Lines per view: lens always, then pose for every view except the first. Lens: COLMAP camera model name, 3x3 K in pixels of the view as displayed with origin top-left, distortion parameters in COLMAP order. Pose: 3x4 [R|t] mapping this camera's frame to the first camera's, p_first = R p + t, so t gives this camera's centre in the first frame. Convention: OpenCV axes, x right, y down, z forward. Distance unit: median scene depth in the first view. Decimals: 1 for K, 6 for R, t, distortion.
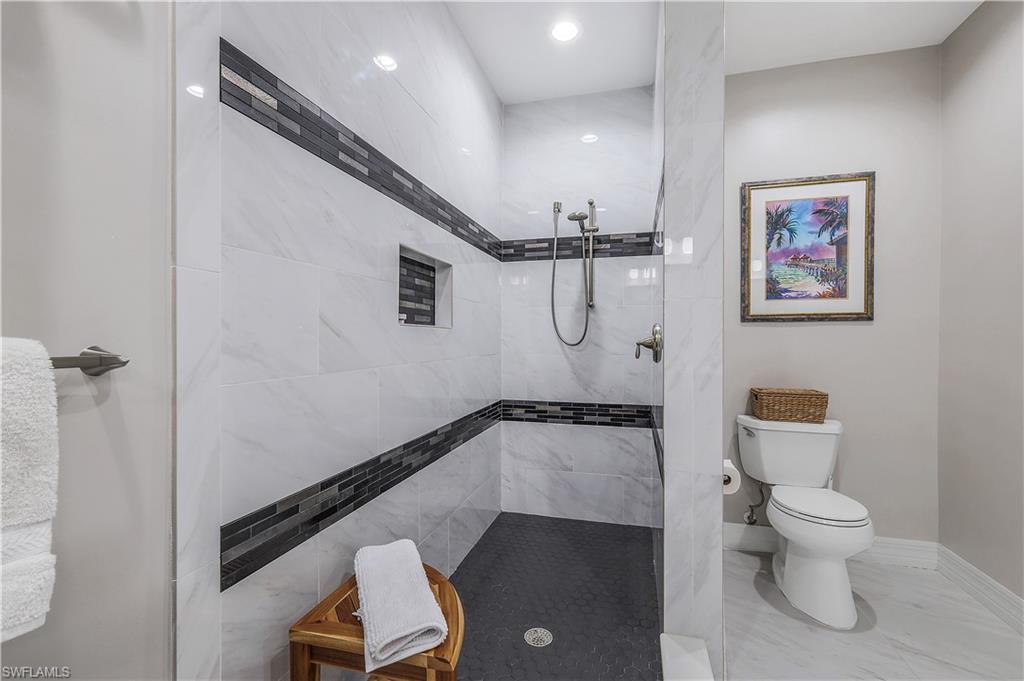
lens RADIAL K [[452.5, 0, 513.4], [0, 452.5, 339.9], [0, 0, 1]] dist [0.009786, 0.000217]
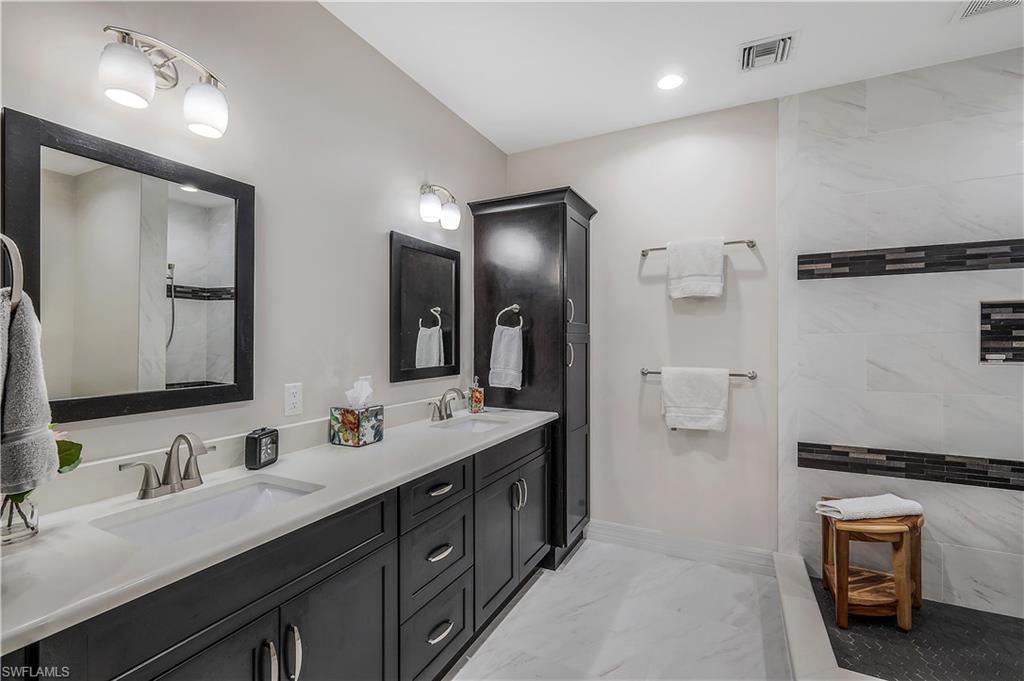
lens RADIAL K [[452.5, 0, 513.3], [0, 452.5, 341.0], [0, 0, 1]] dist [0.009786, 0.000217]
pose [[-0.194493, -0.002470, -0.980901, 1.809017], [-0.003031, 0.999994, -0.001917, -0.128792], [0.980899, 0.002600, -0.194499, -0.079516]]
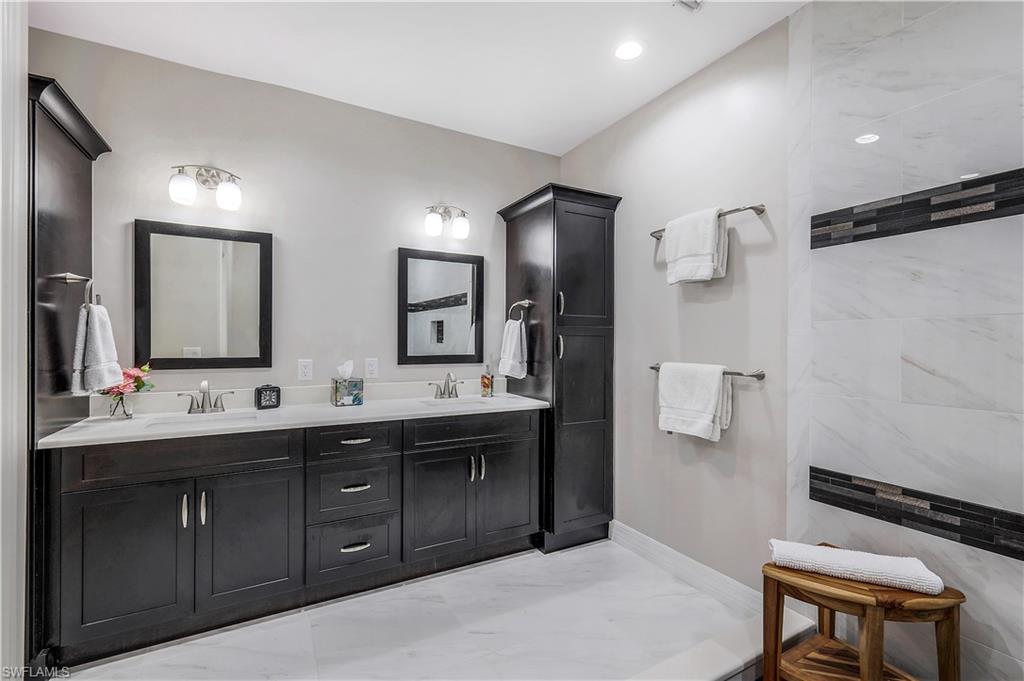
lens RADIAL K [[452.5, 0, 512.0], [0, 452.5, 340.6], [0, 0, 1]] dist [0.009786, 0.000217]
pose [[-0.715641, -0.006698, -0.698436, 1.328496], [-0.009197, 0.999958, -0.000166, -0.092898], [0.698407, 0.006305, -0.715673, 1.212531]]
